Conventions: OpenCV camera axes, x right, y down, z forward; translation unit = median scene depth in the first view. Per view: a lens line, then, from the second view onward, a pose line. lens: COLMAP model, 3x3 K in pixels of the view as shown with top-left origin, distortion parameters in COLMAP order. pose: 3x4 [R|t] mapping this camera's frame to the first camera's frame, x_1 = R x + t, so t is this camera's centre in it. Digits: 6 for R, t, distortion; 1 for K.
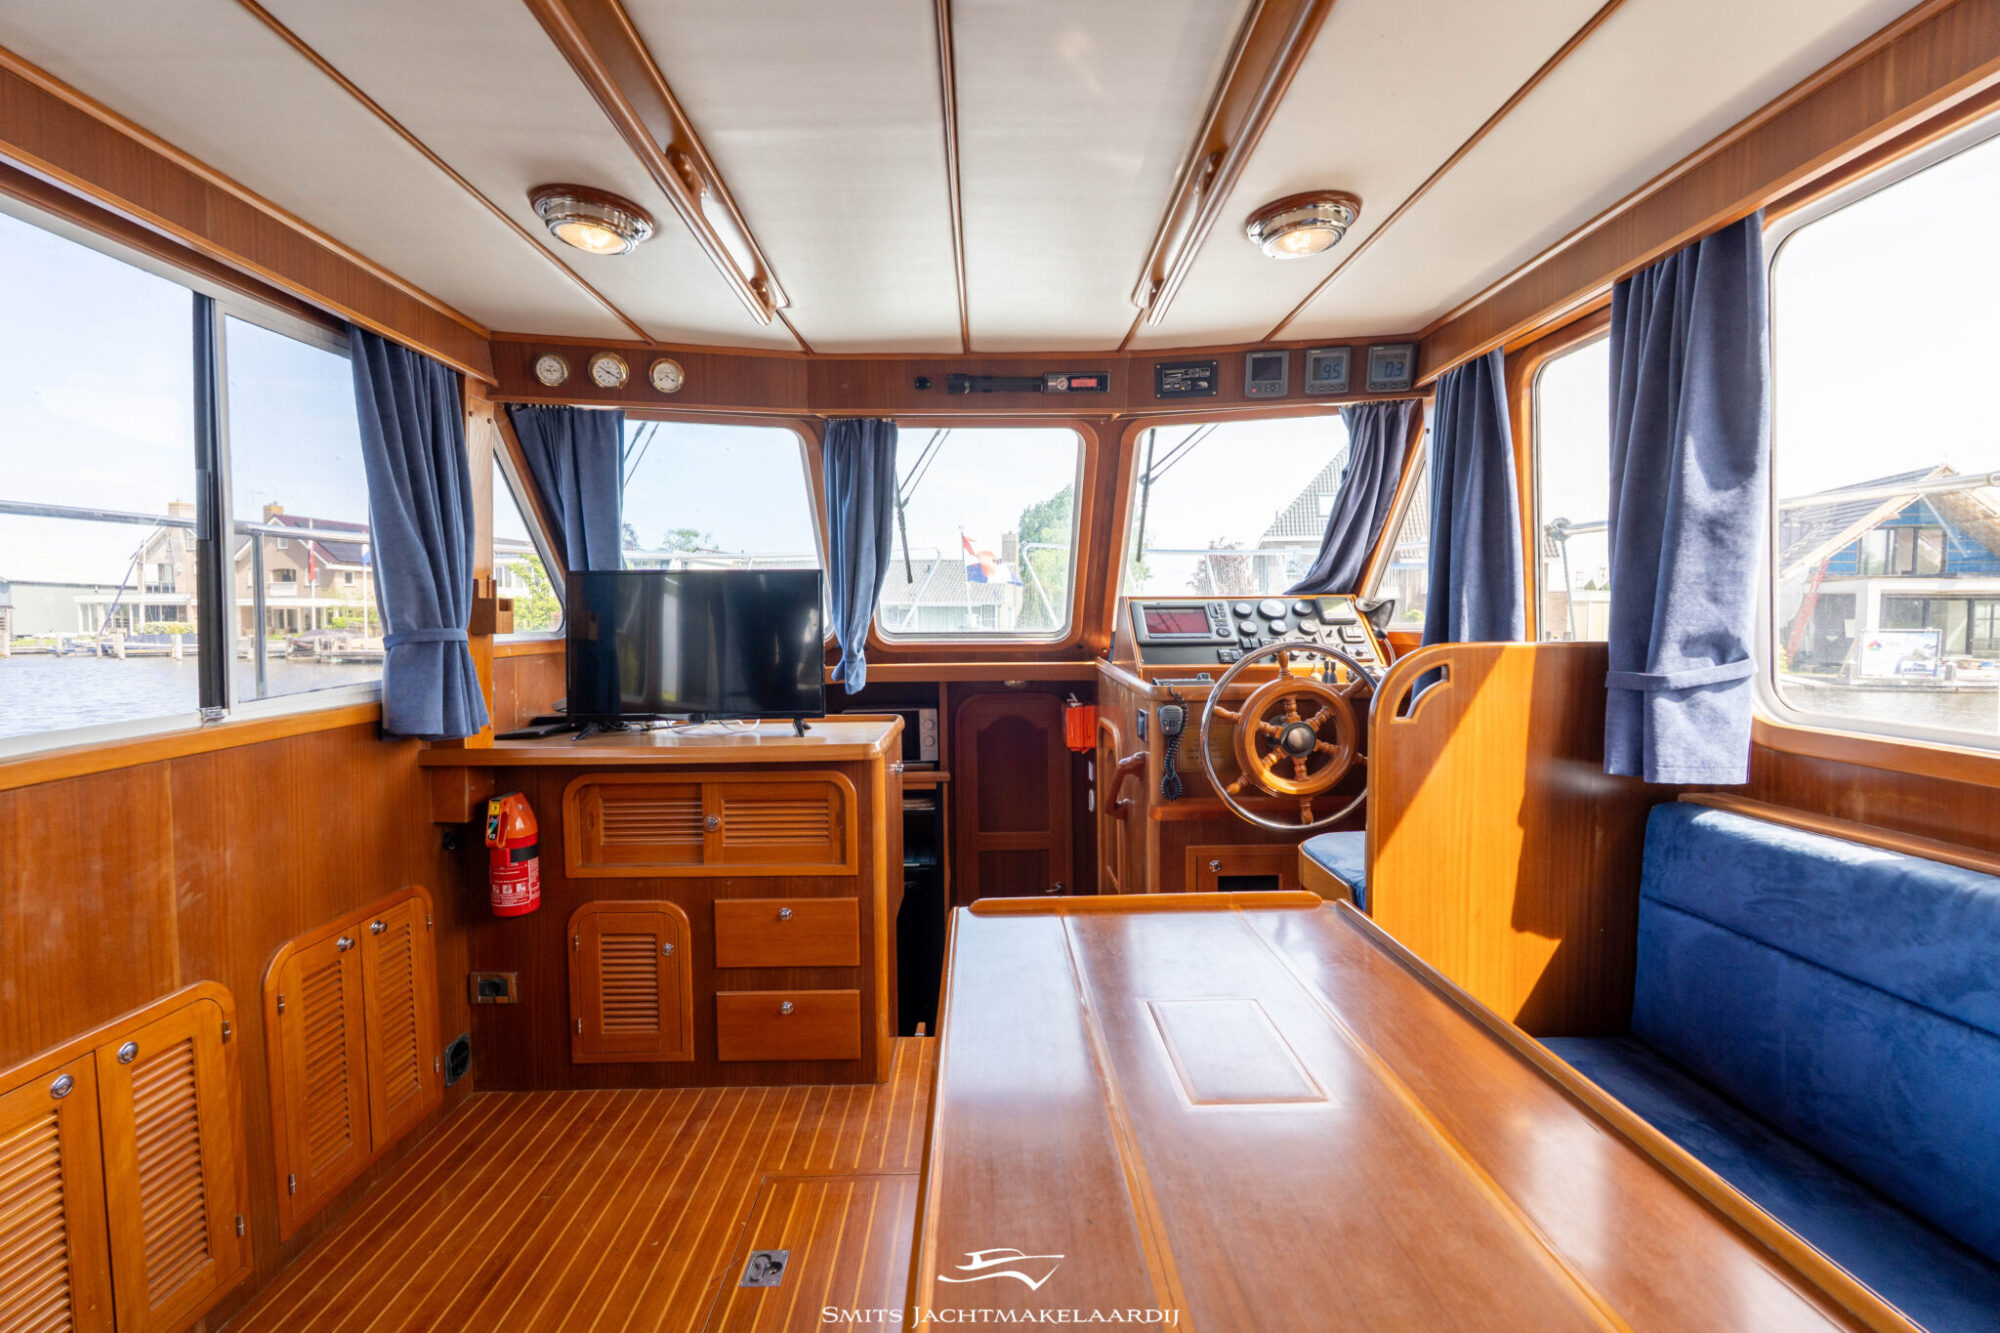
lens RADIAL K [[880.3, 0, 1000.0], [0, 880.3, 666.5], [0, 0, 1]] dist [-0.006749, 0.000197]
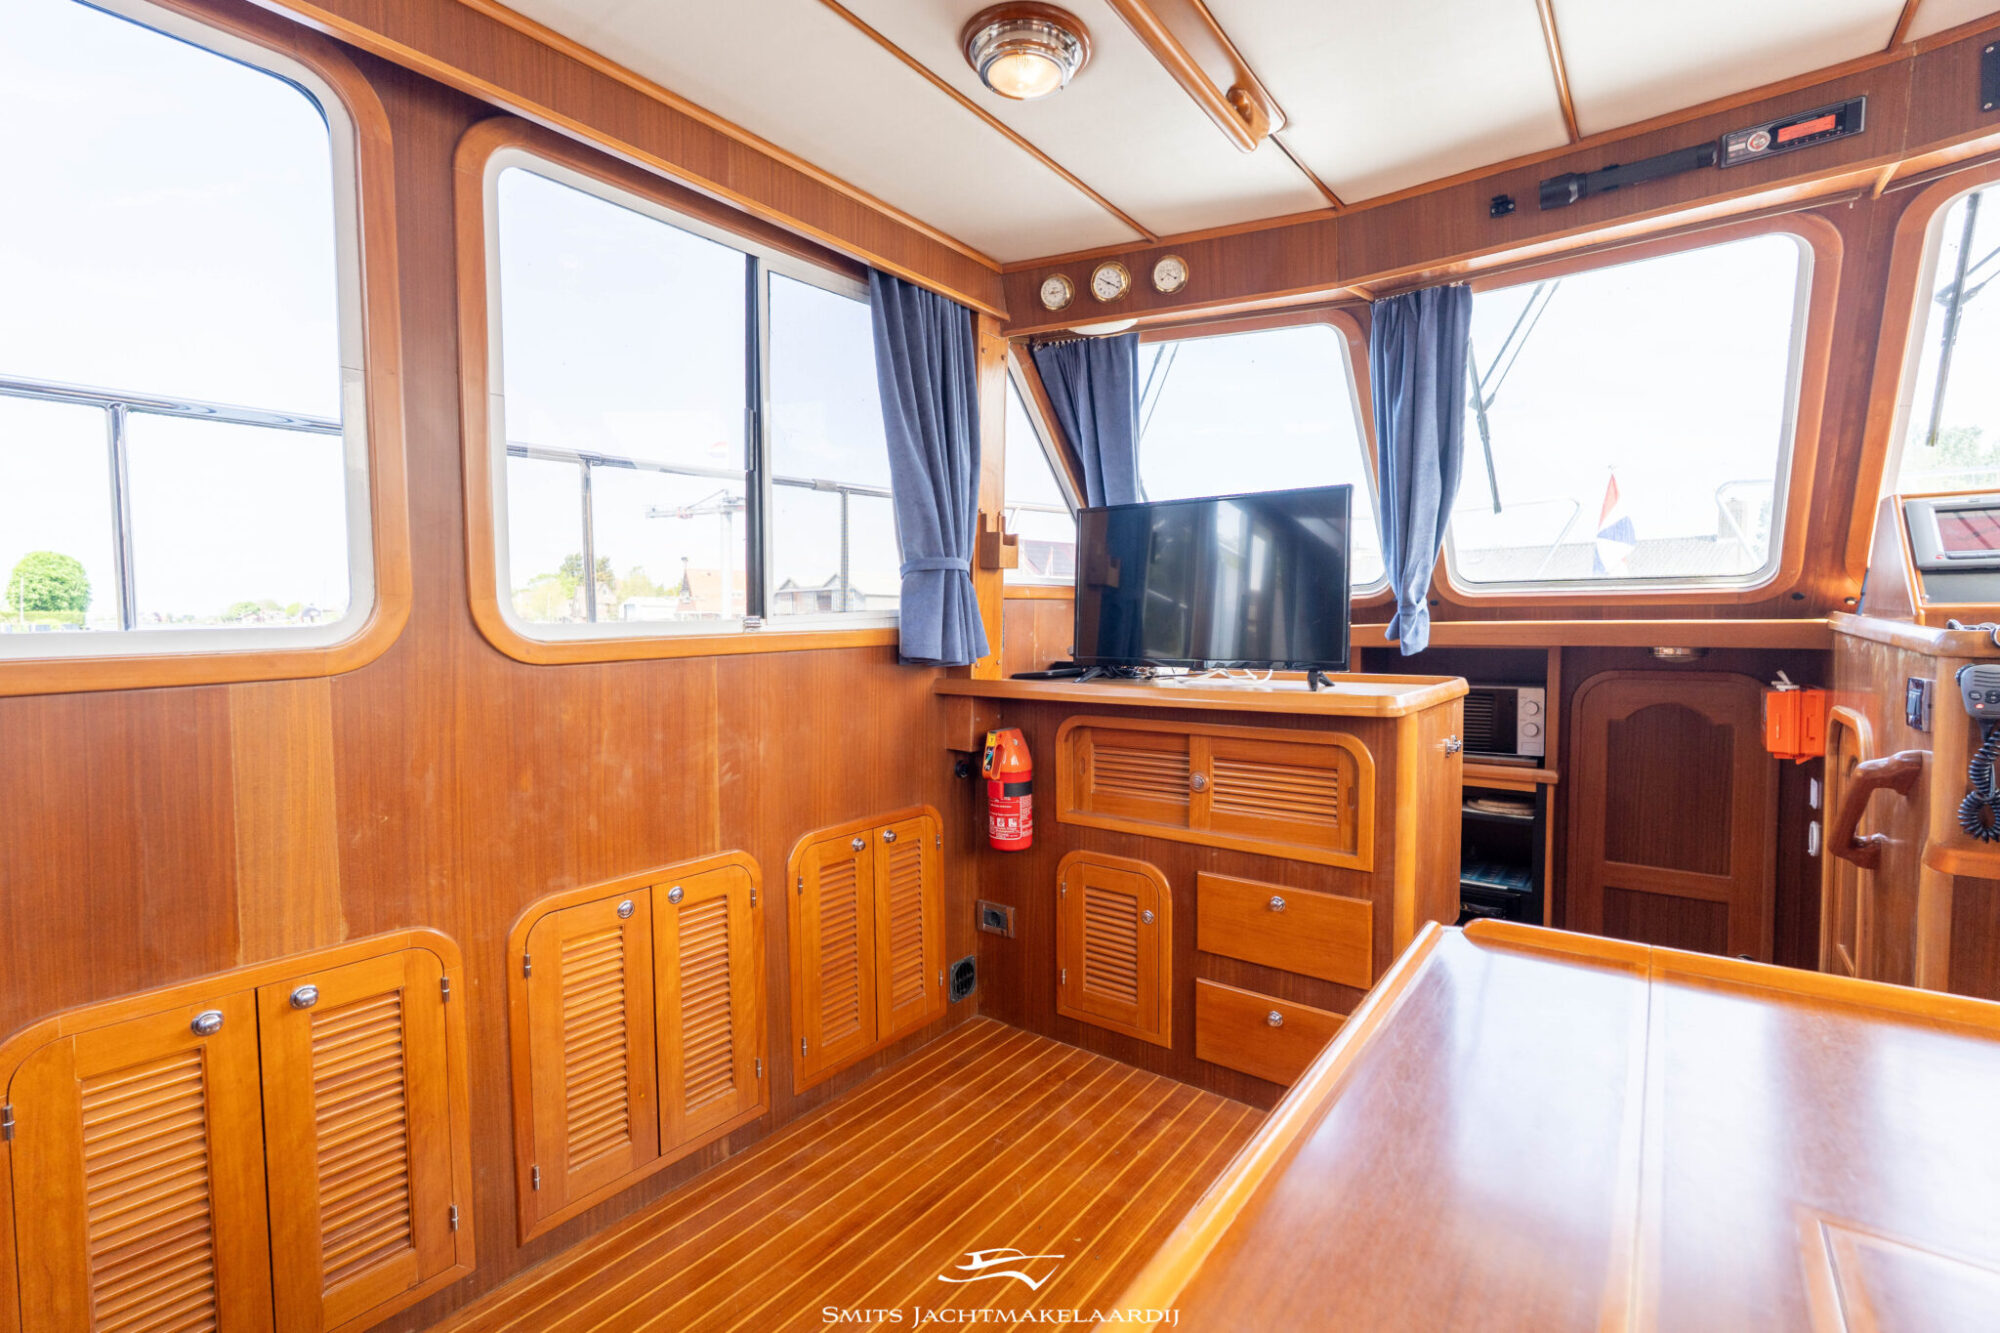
lens RADIAL K [[876.6, 0, 998.0], [0, 876.6, 669.7], [0, 0, 1]] dist [-0.005532, 0.000396]
pose [[0.779823, 0.035561, -0.624989, 0.056885], [-0.032285, 0.999341, 0.016578, 0.063542], [0.625166, 0.007249, 0.780458, 0.216501]]
